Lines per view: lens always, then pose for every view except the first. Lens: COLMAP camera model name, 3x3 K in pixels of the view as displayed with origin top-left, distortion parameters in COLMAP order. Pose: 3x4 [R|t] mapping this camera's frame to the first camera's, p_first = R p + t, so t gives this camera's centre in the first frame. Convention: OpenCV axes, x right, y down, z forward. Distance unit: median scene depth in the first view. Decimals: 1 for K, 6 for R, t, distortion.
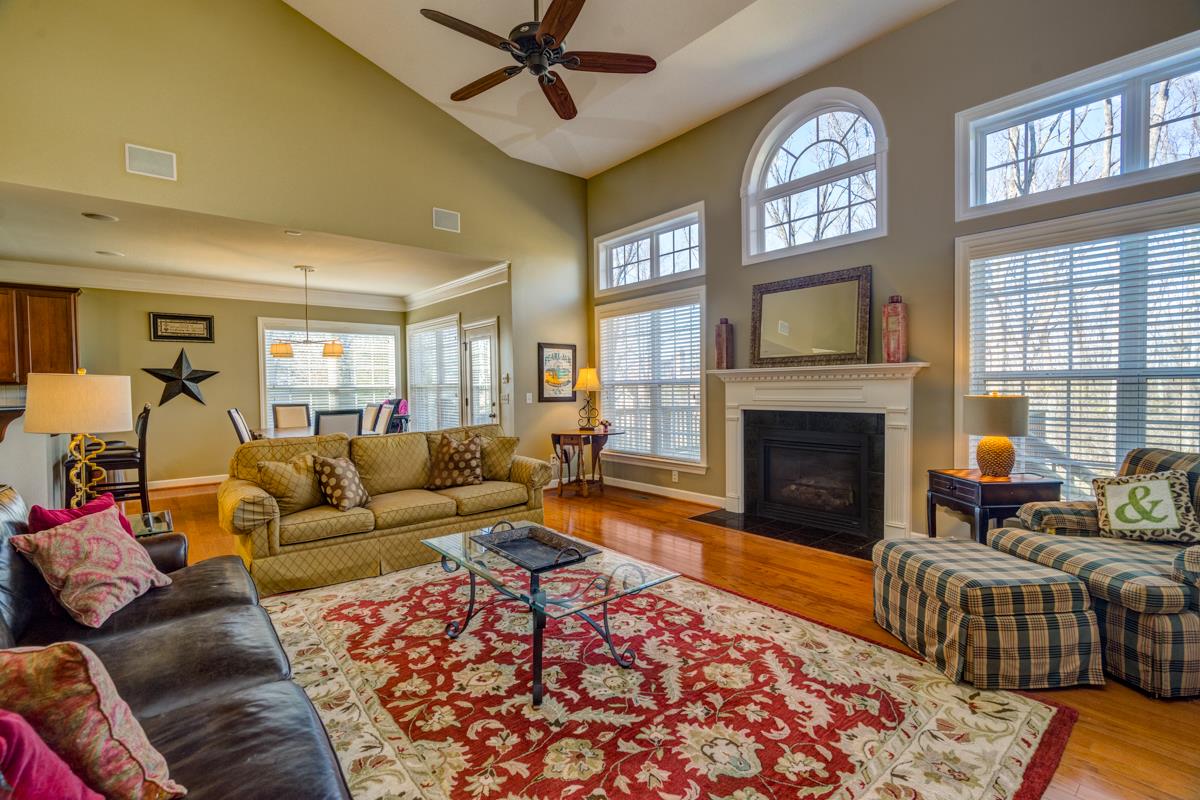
lens RADIAL K [[555.4, 0, 632.3], [0, 555.4, 399.5], [0, 0, 1]] dist [-0.004166, 0.001226]
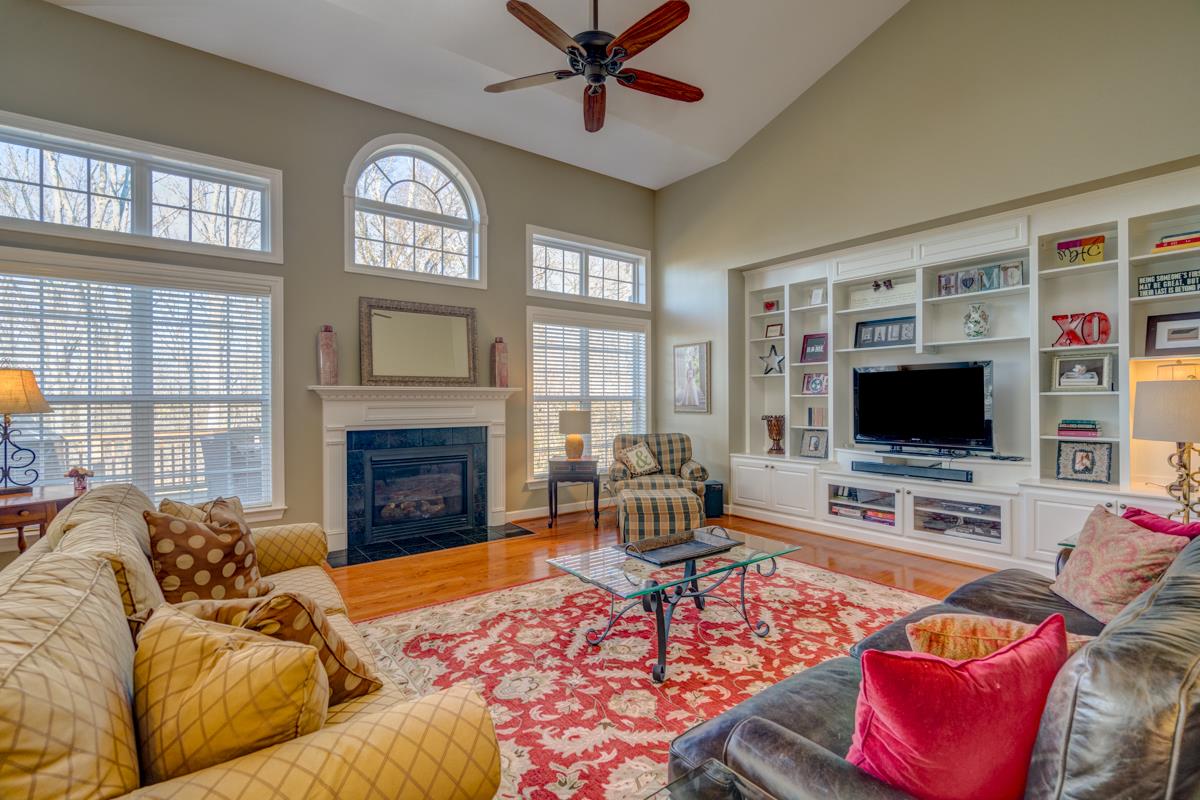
lens RADIAL K [[555.4, 0, 572.2], [0, 555.4, 403.1], [0, 0, 1]] dist [-0.004166, 0.001226]
pose [[0.075690, 0.006429, 0.997111, -0.811013], [0.032368, 0.999436, -0.008901, -0.010547], [-0.996606, 0.032948, 0.075439, 0.699537]]
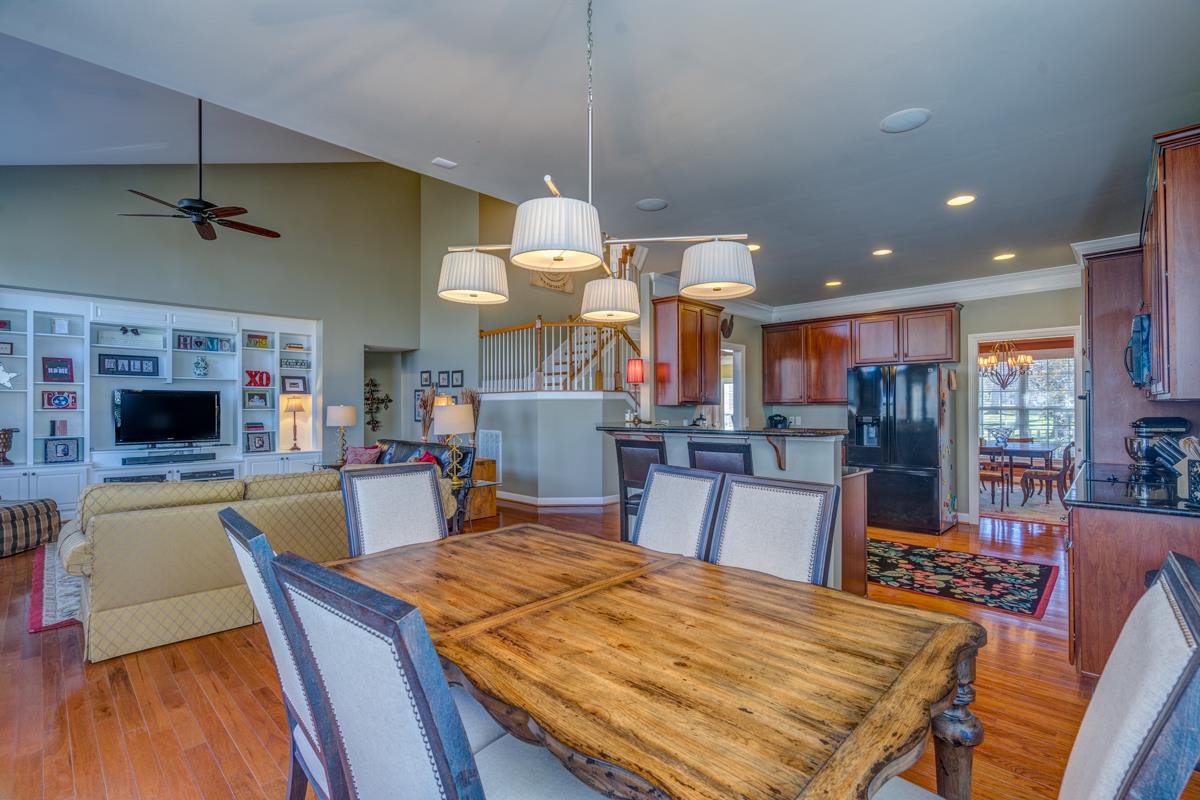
lens RADIAL K [[555.4, 0, 608.2], [0, 555.4, 405.9], [0, 0, 1]] dist [-0.004166, 0.001226]
pose [[-0.991262, 0.015763, -0.130962, -0.775829], [0.012406, 0.999574, 0.026414, -0.055834], [0.131322, 0.024558, -0.991035, 1.998344]]
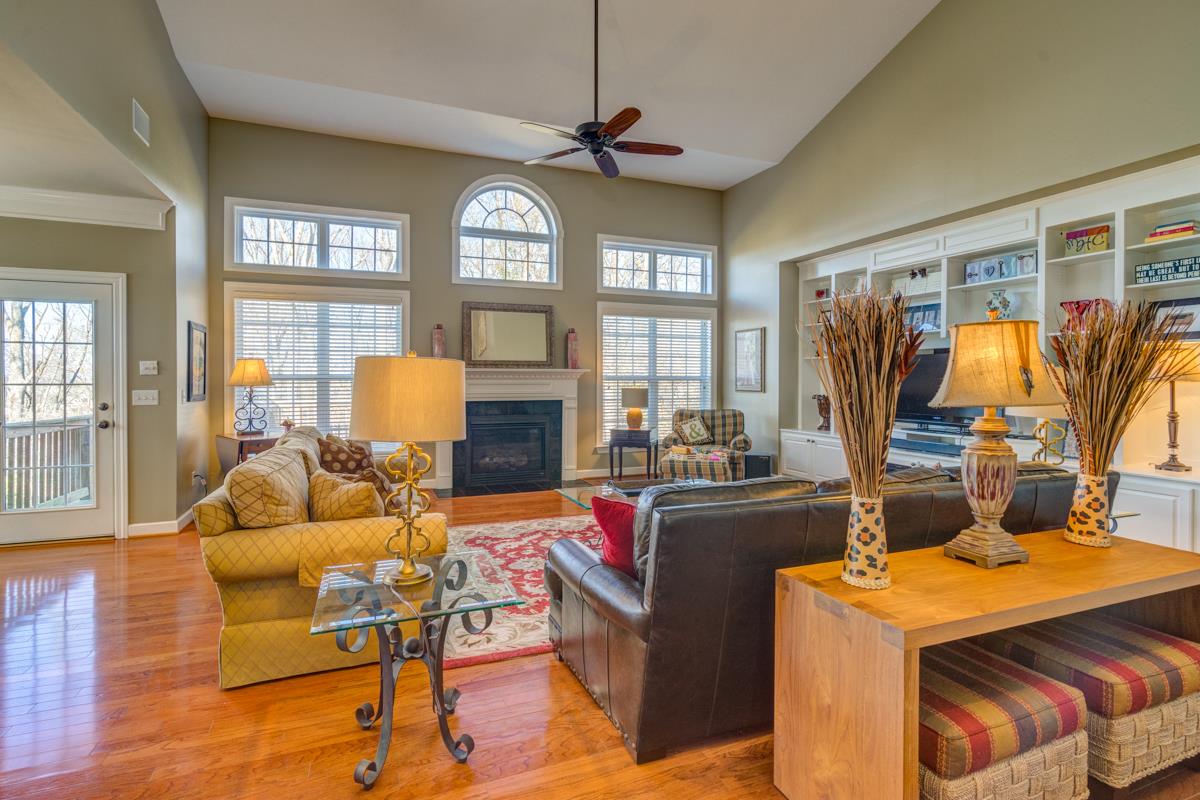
lens RADIAL K [[555.4, 0, 562.4], [0, 555.4, 384.3], [0, 0, 1]] dist [-0.004166, 0.001226]
pose [[0.334328, 0.003990, 0.942448, -1.048278], [0.021723, 0.999693, -0.011939, -0.001586], [-0.942206, 0.024465, 0.334139, 0.459504]]
